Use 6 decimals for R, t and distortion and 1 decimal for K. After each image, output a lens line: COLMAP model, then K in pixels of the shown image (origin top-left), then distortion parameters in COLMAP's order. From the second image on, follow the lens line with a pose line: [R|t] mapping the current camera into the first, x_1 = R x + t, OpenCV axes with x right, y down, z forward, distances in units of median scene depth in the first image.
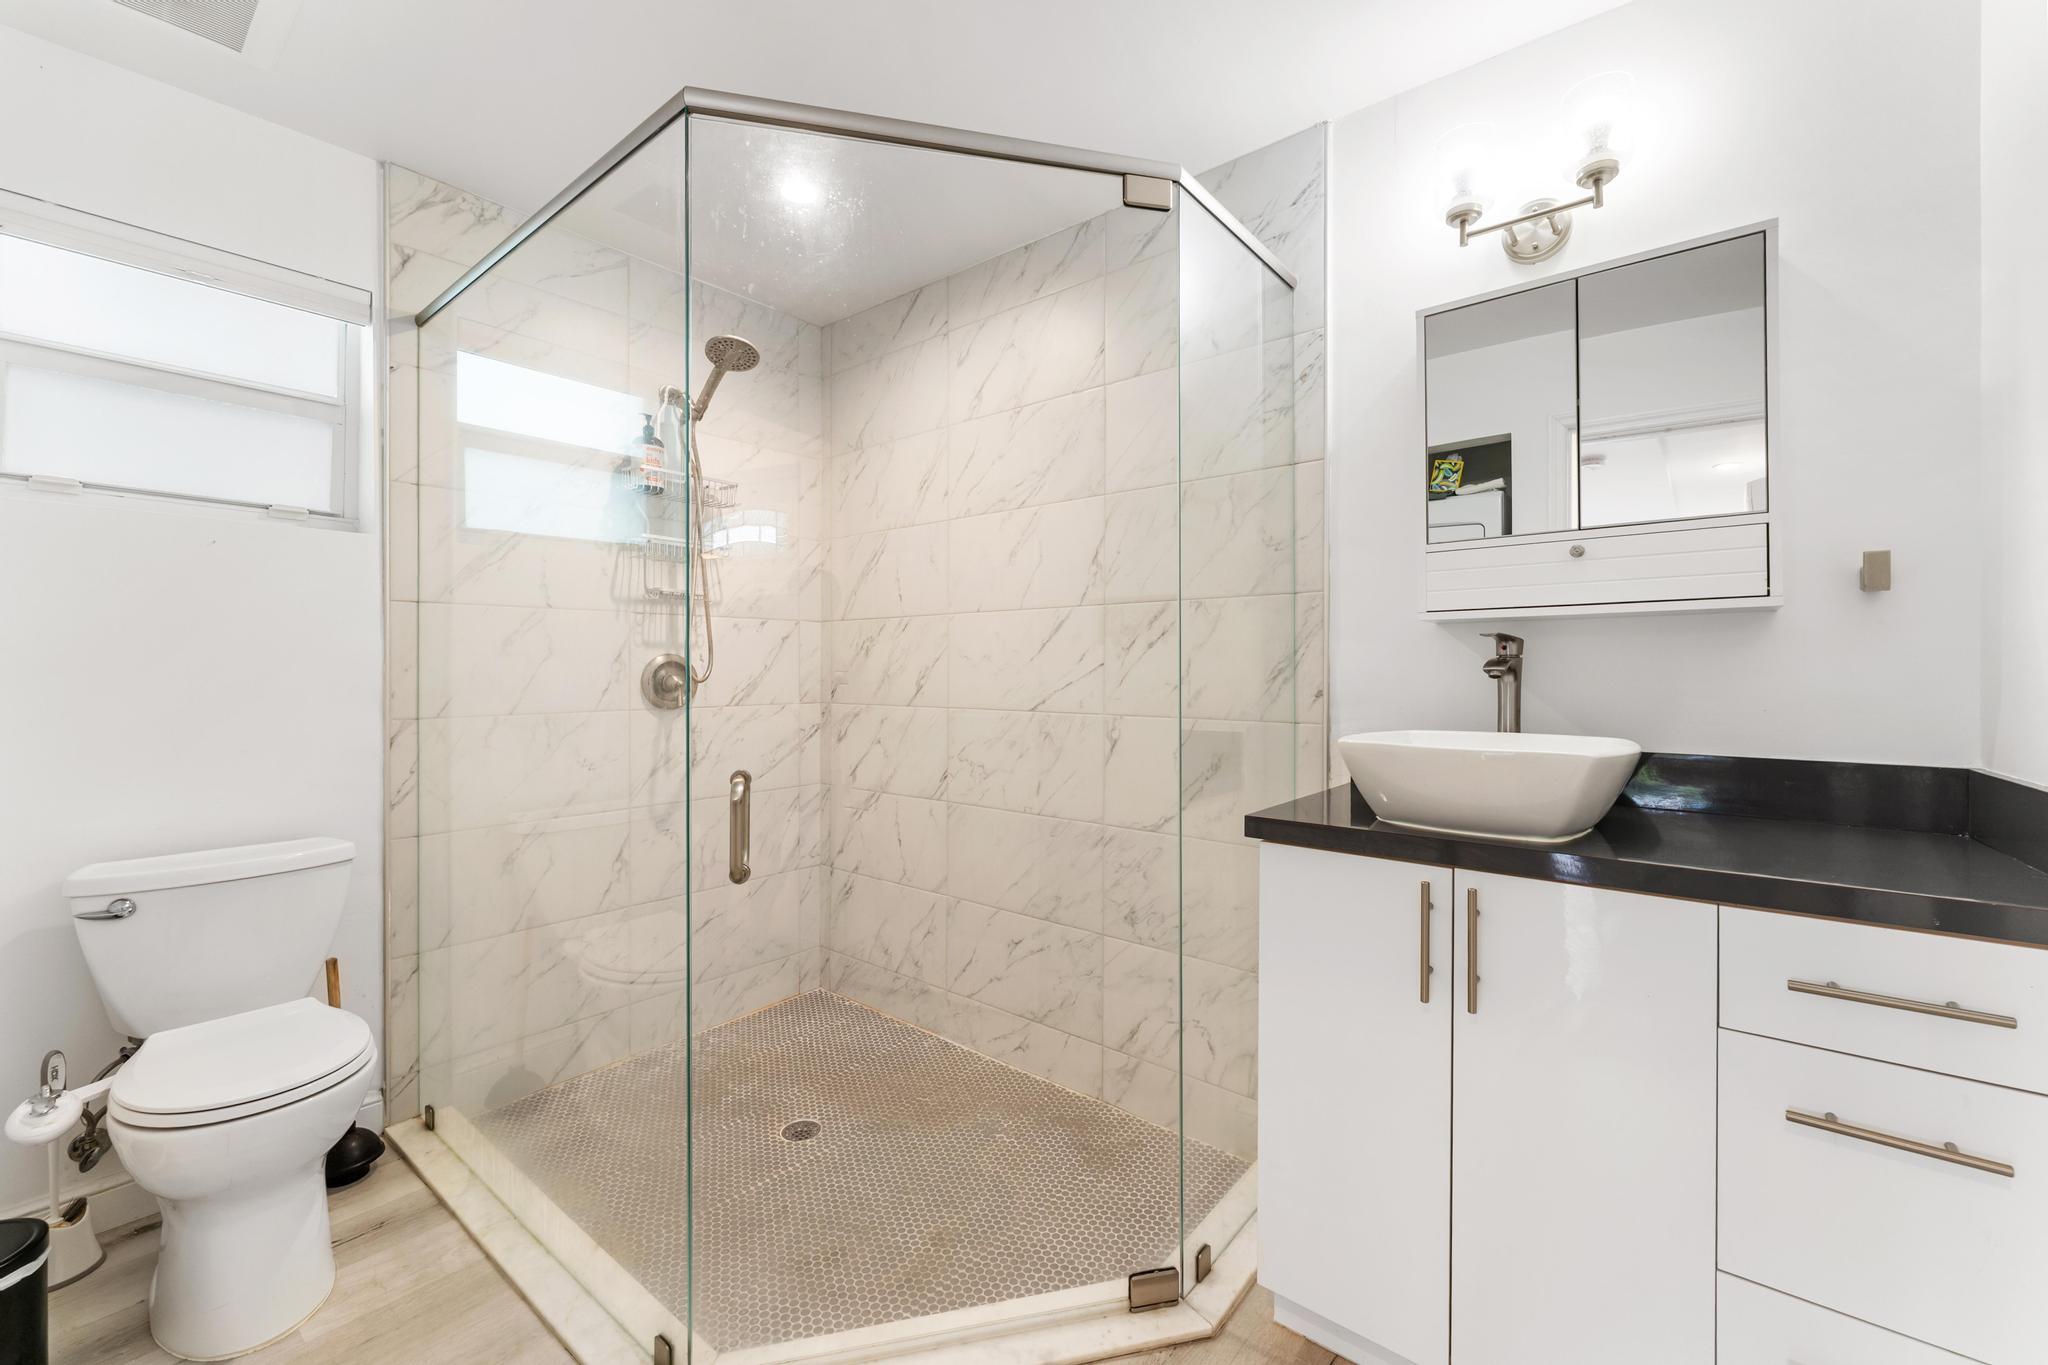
lens RADIAL K [[829.9, 0, 1024.5], [0, 829.9, 669.8], [0, 0, 1]] dist [-0.001266, -0.000085]
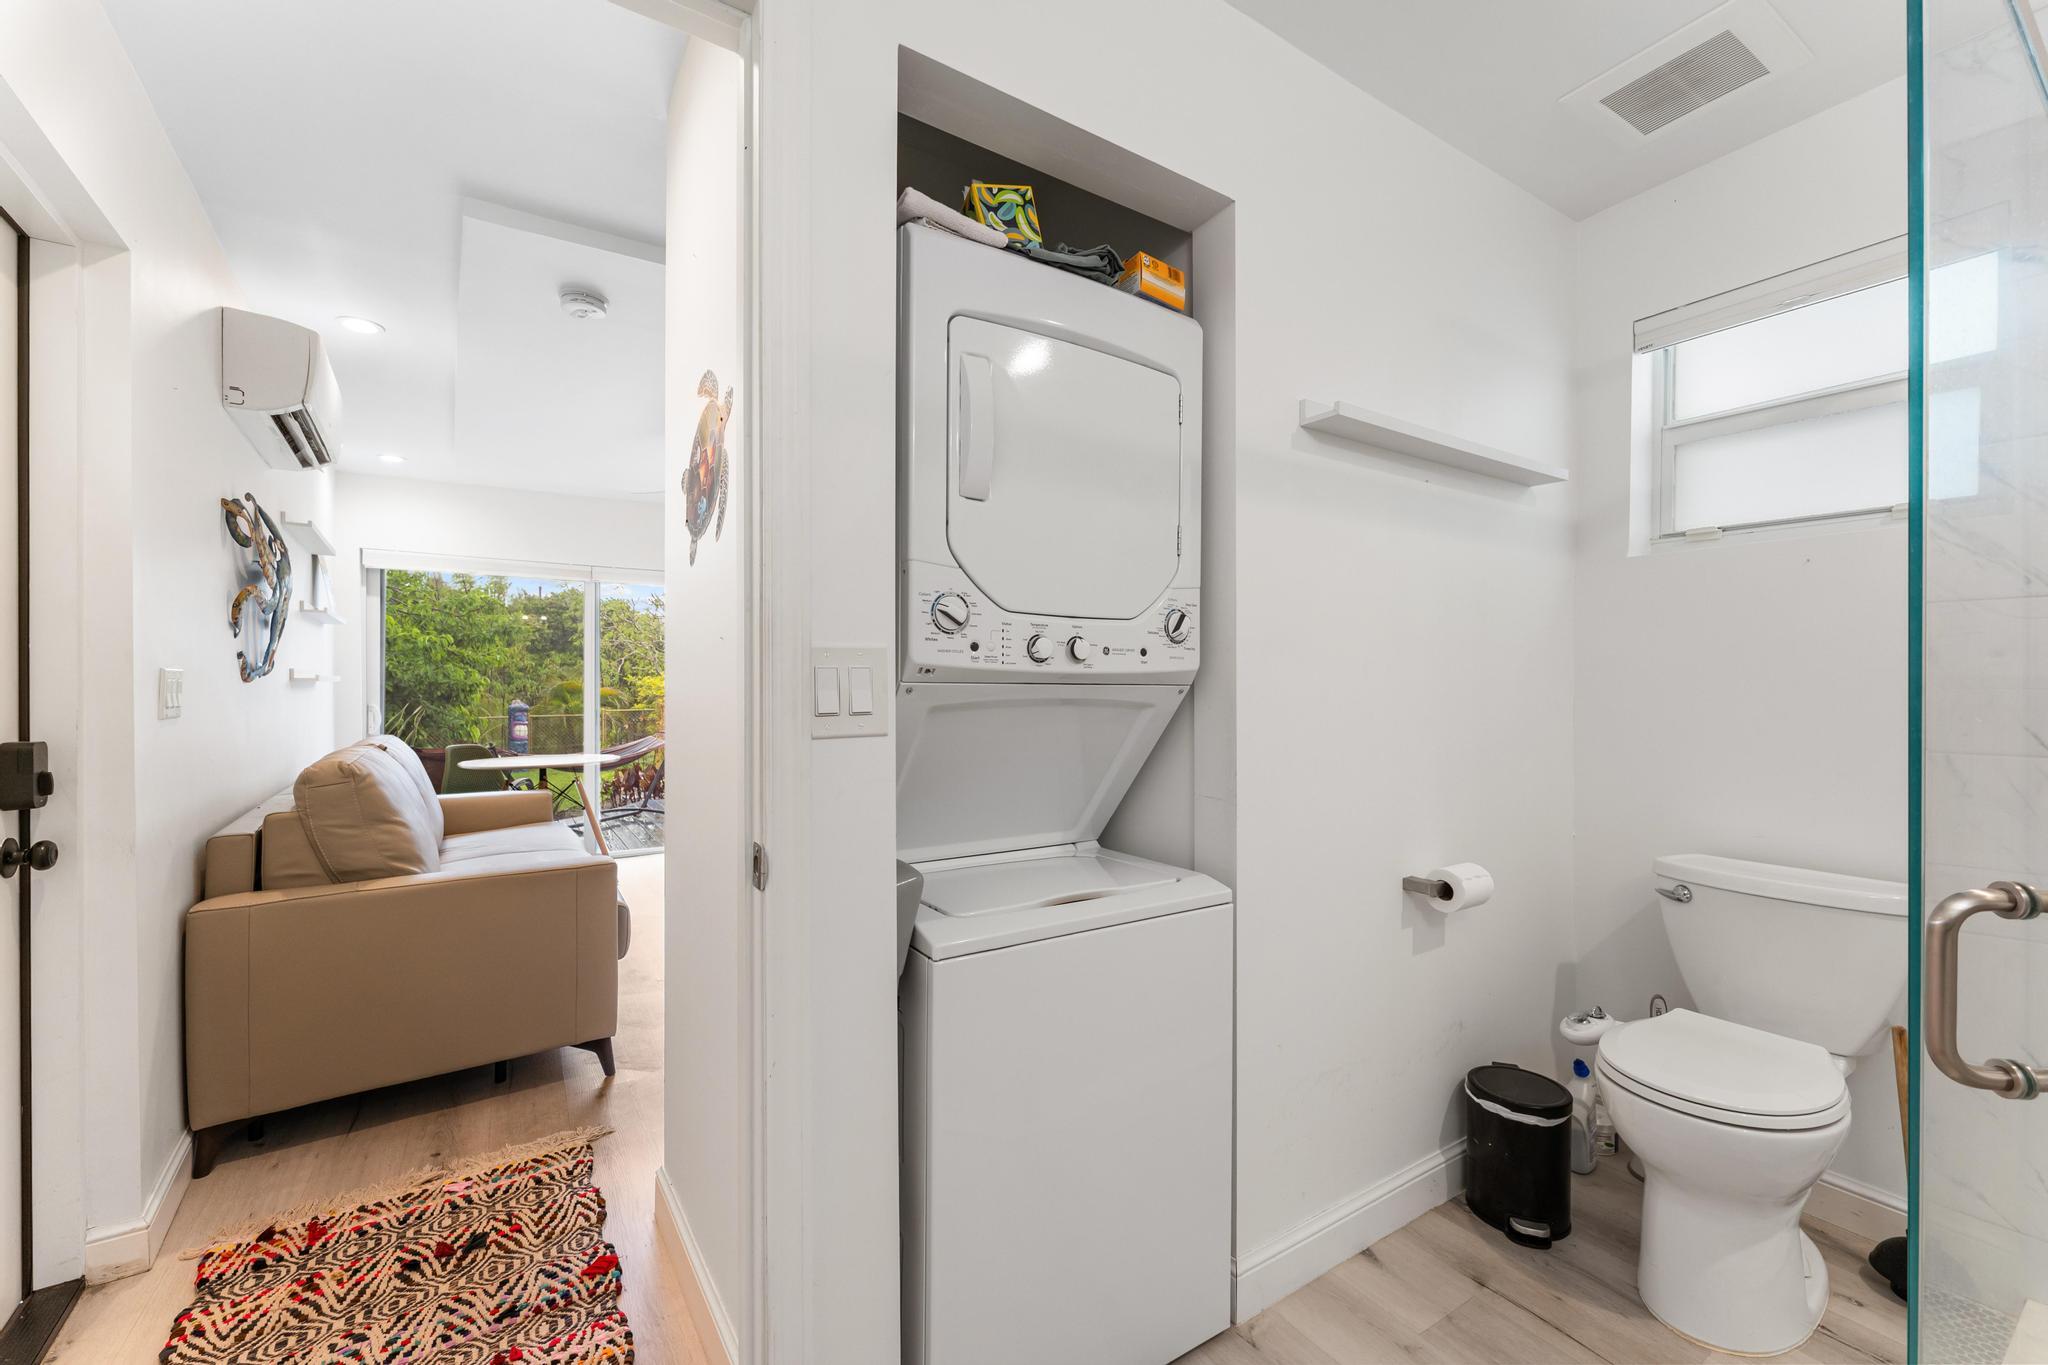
lens RADIAL K [[829.9, 0, 1024.5], [0, 829.9, 669.8], [0, 0, 1]] dist [-0.001266, -0.000085]
pose [[-0.303931, -0.009505, -0.952647, 0.768453], [0.003253, 0.999934, -0.011015, -0.044909], [0.952689, -0.006447, -0.303880, 1.176245]]
